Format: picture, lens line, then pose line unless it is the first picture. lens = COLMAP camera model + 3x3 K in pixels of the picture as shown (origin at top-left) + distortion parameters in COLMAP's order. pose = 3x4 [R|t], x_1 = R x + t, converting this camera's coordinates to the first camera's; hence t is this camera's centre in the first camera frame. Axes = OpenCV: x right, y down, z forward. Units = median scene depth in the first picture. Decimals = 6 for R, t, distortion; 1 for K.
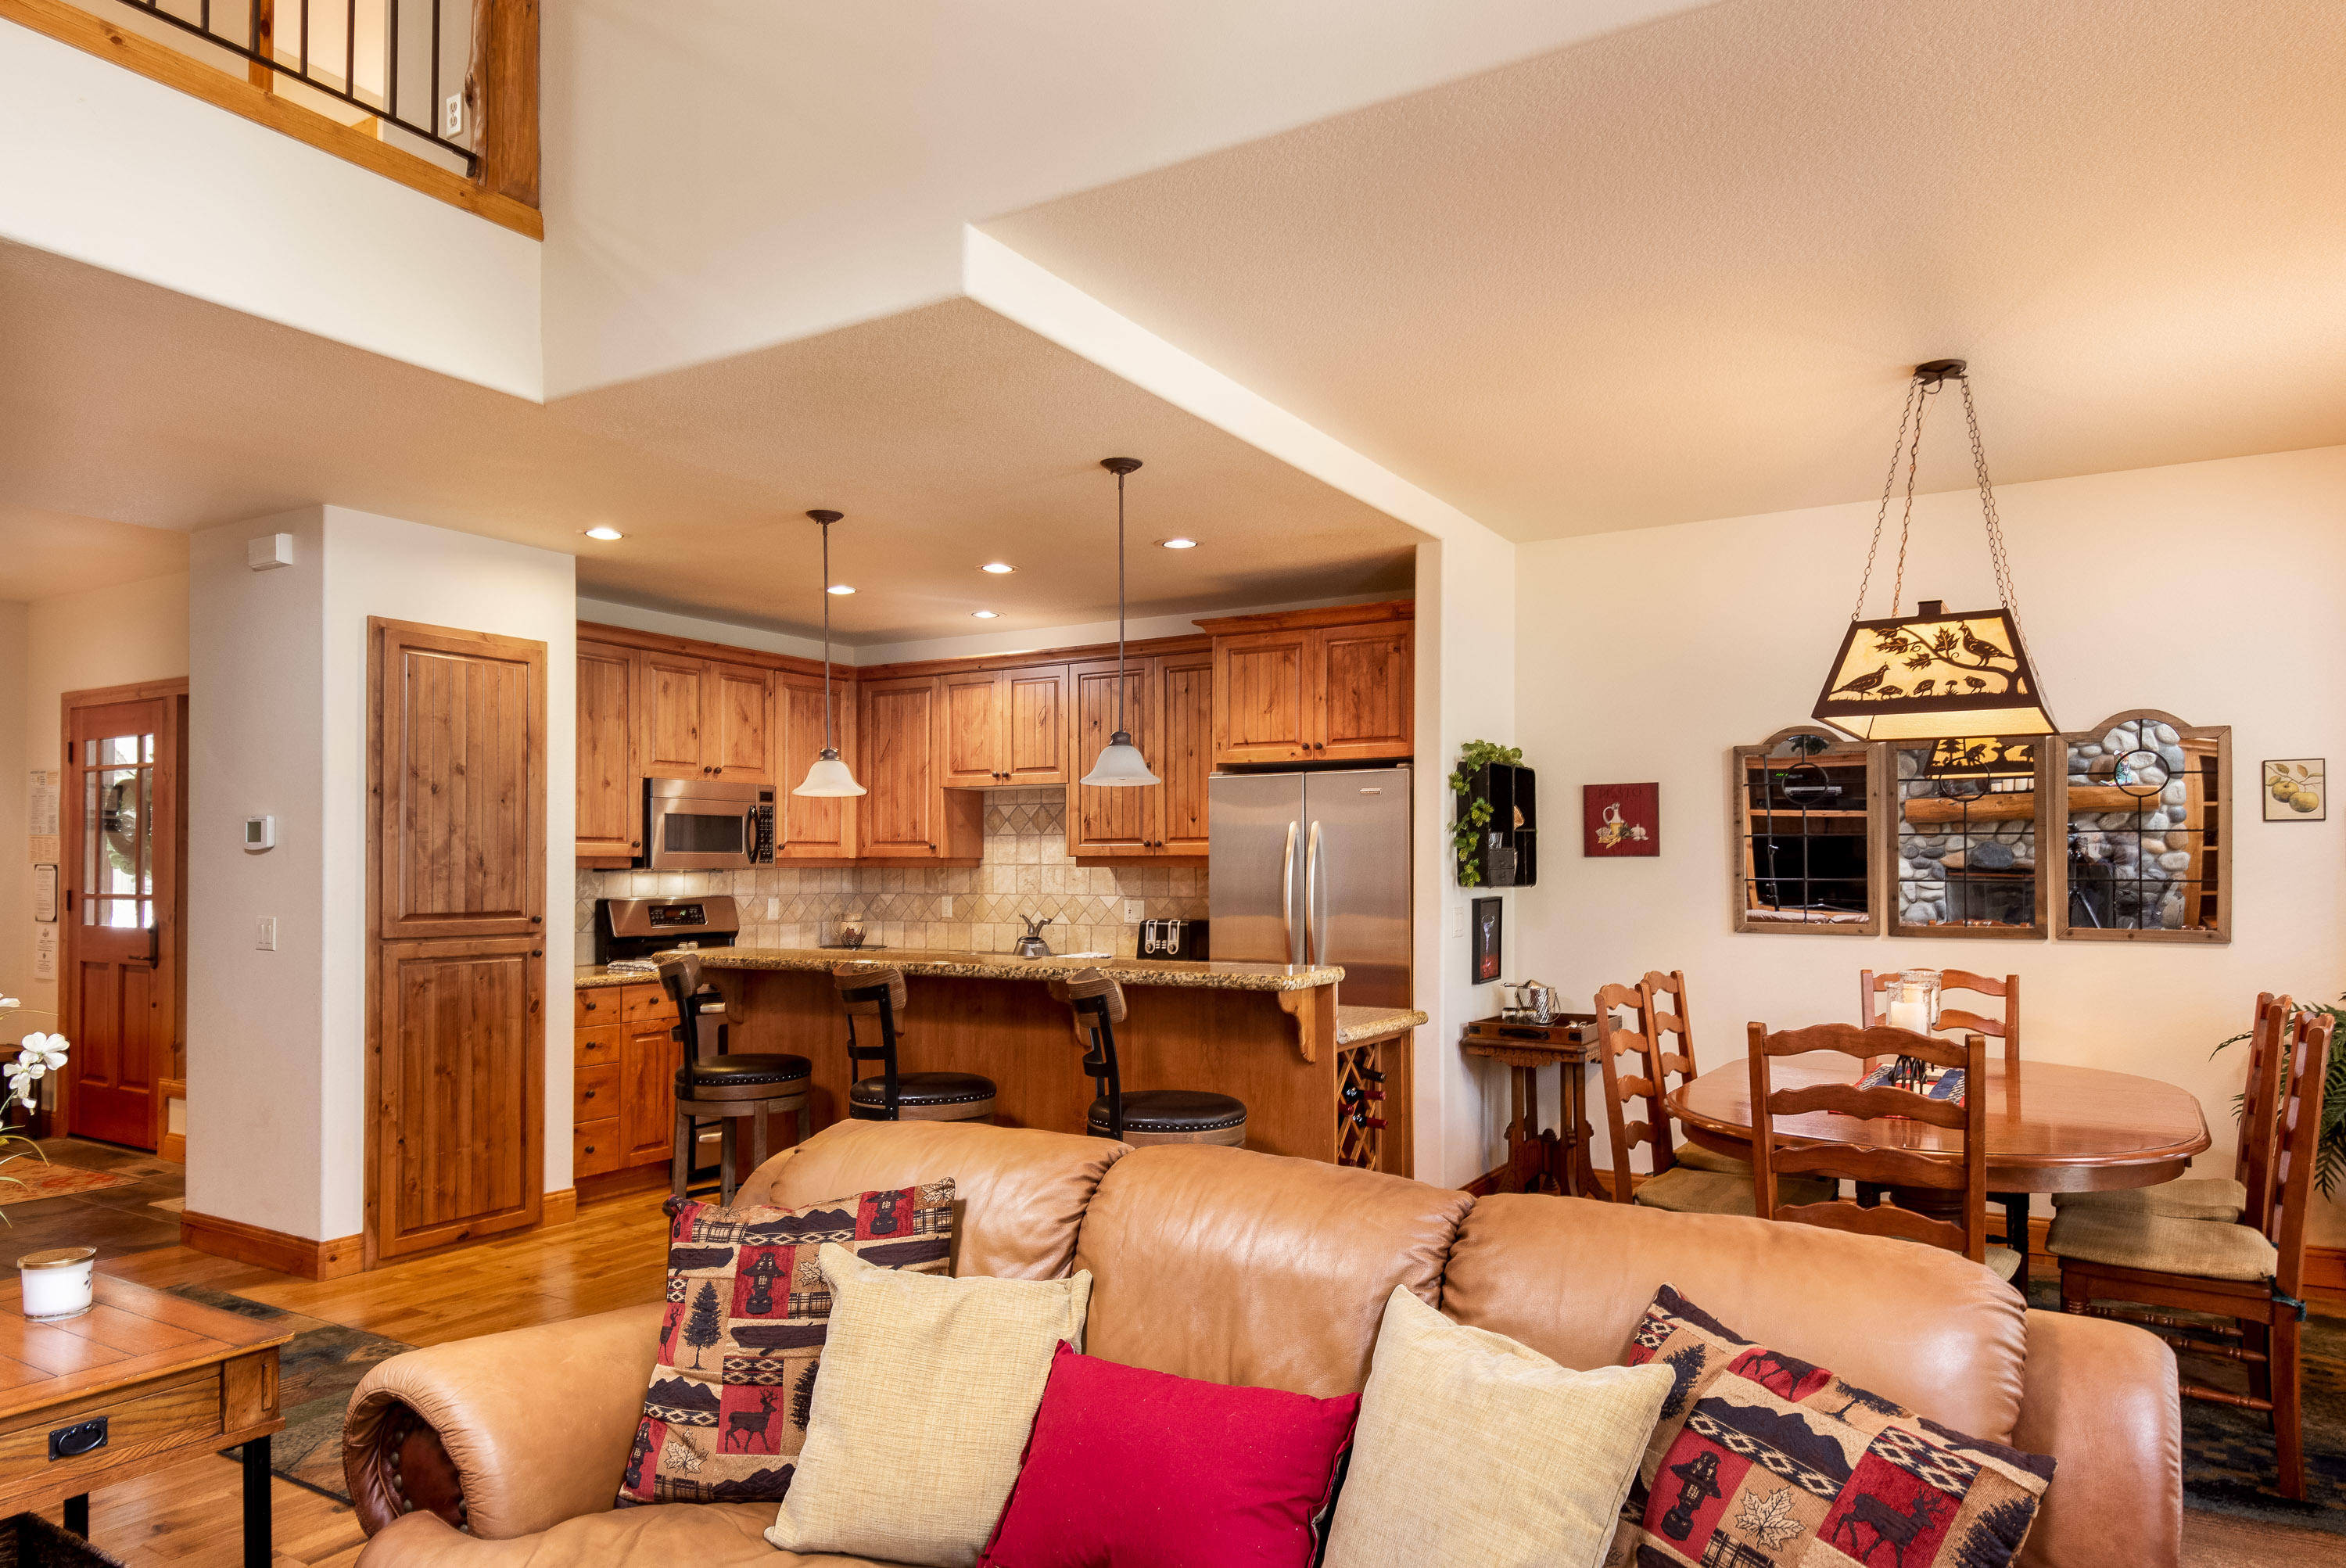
lens RADIAL K [[1477.7, 0, 1195.1], [0, 1477.7, 846.9], [0, 0, 1]] dist [0.024553, -0.000932]
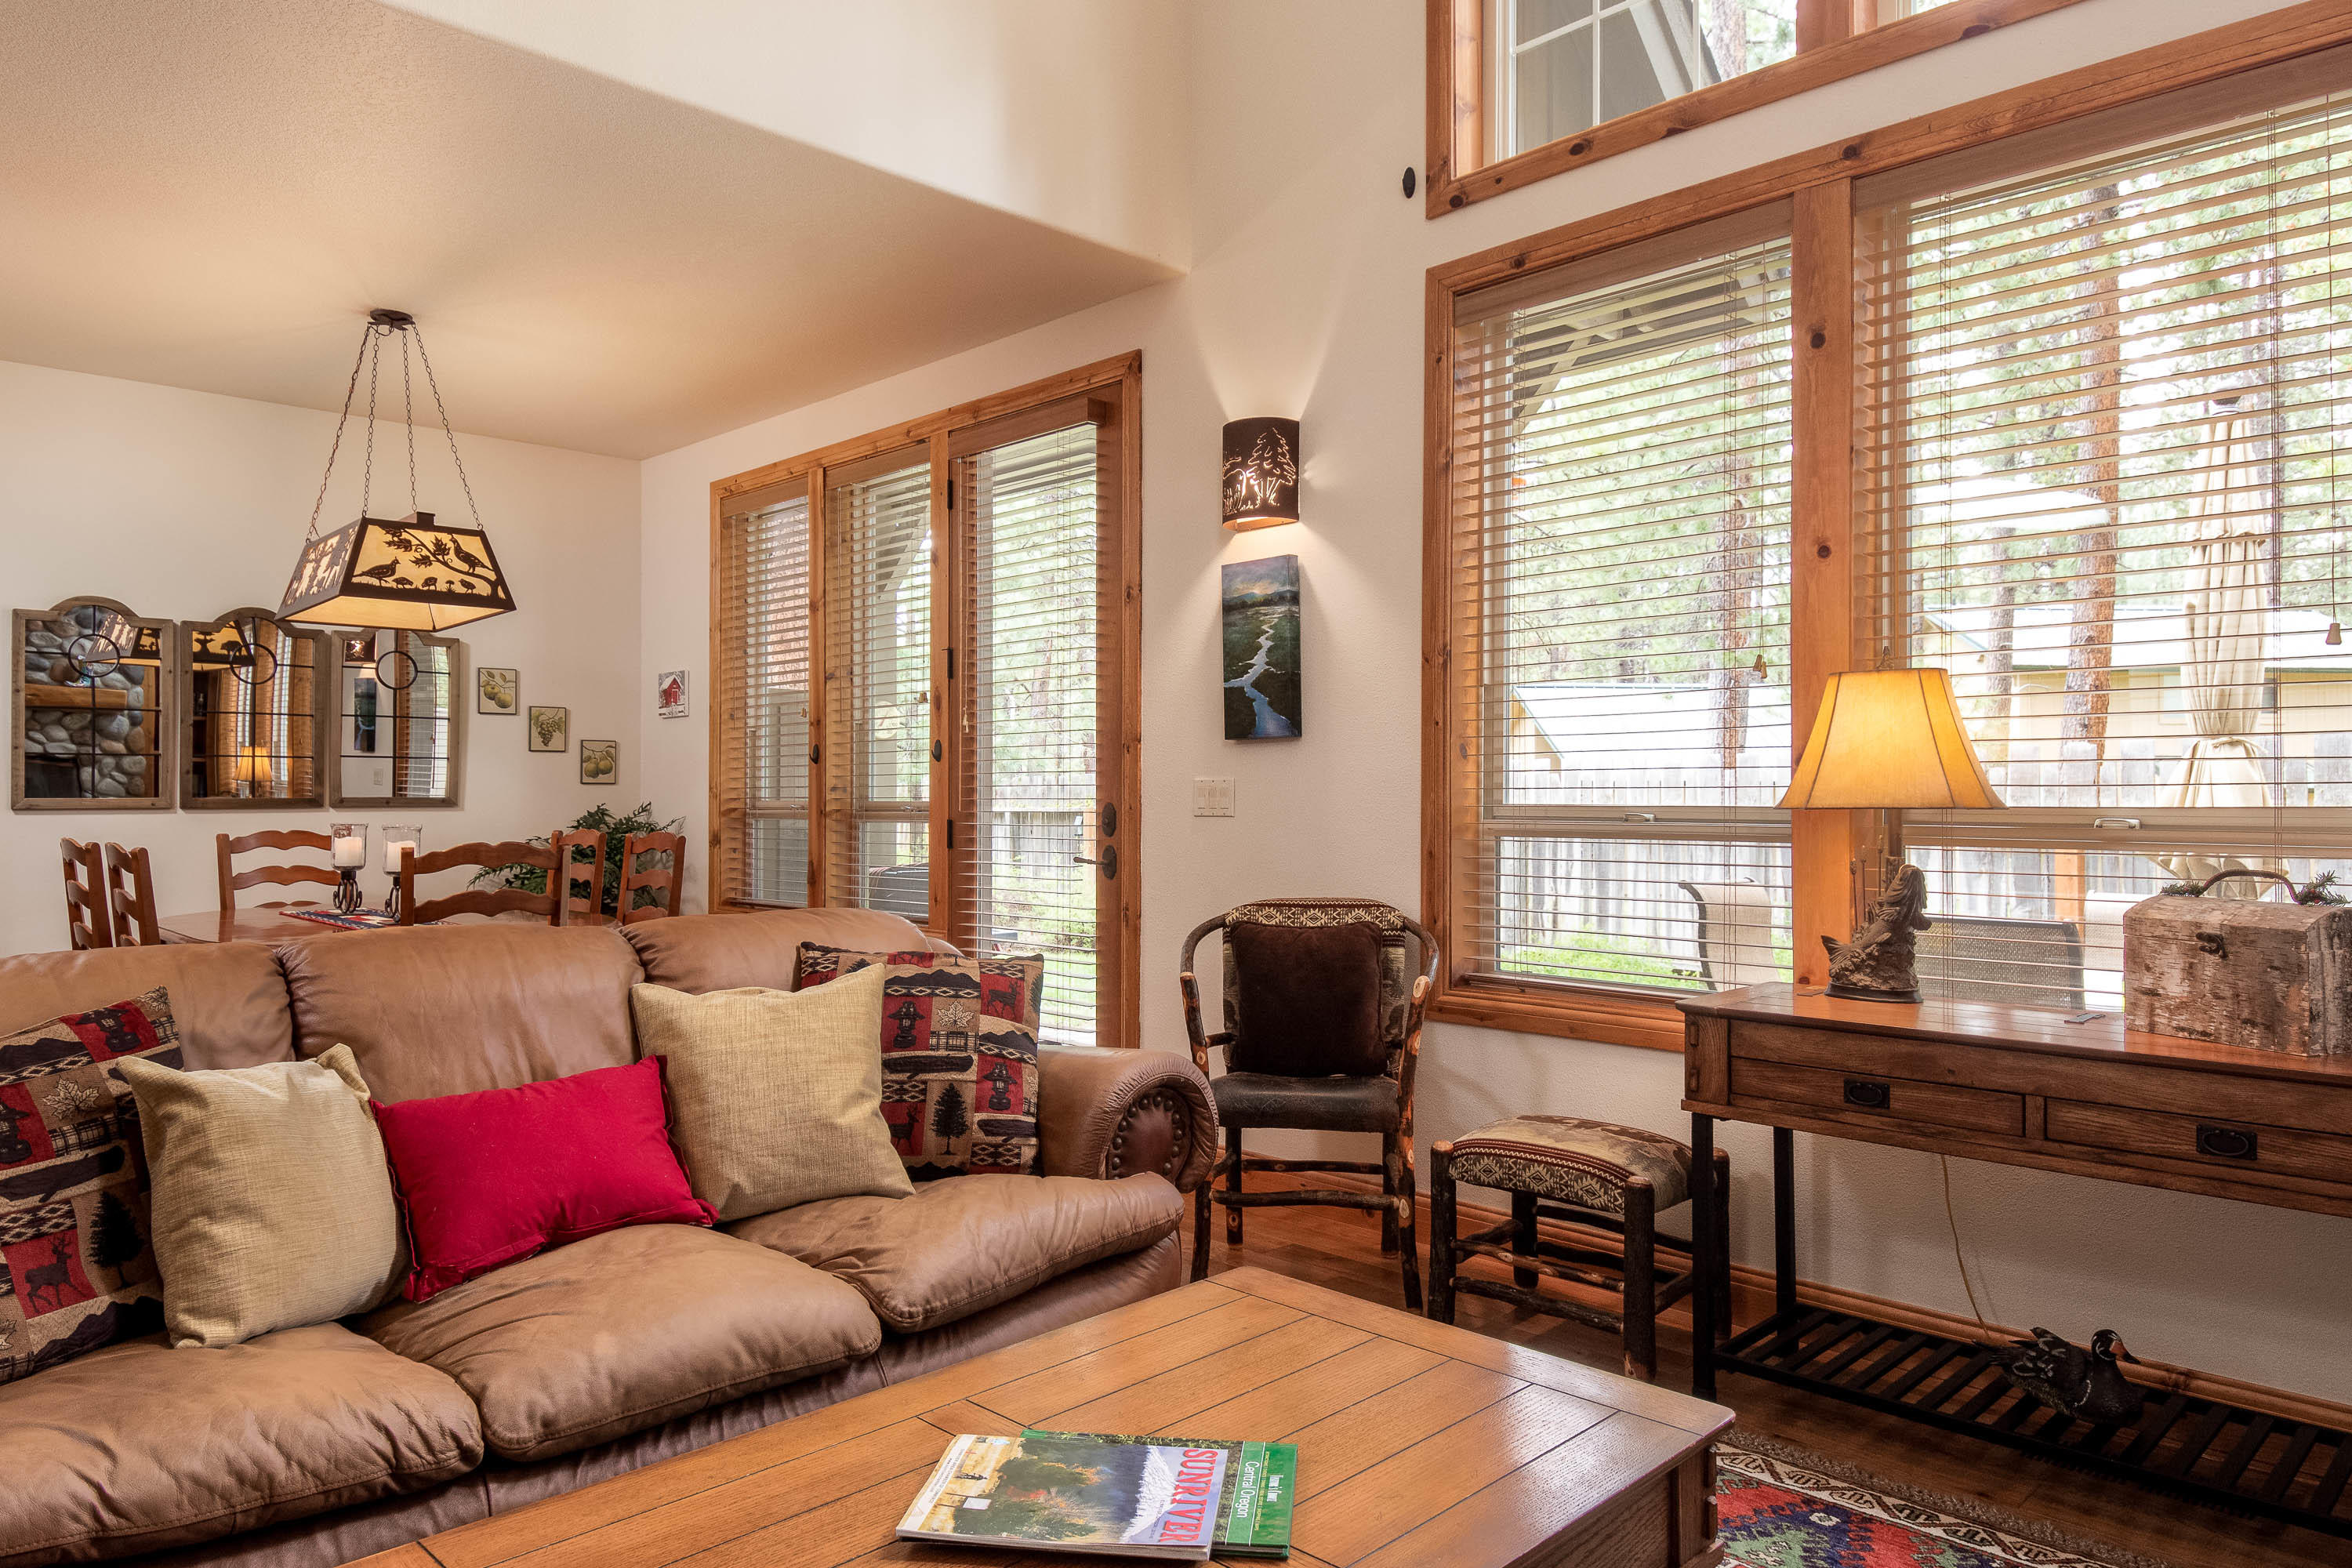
lens RADIAL K [[1481.5, 0, 1178.8], [0, 1481.5, 785.5], [0, 0, 1]] dist [0.024553, -0.000932]
pose [[0.254937, 0.001273, 0.966957, -0.538675], [-0.009313, 0.999956, 0.001139, 0.052784], [-0.966913, -0.009296, 0.254937, 0.081805]]
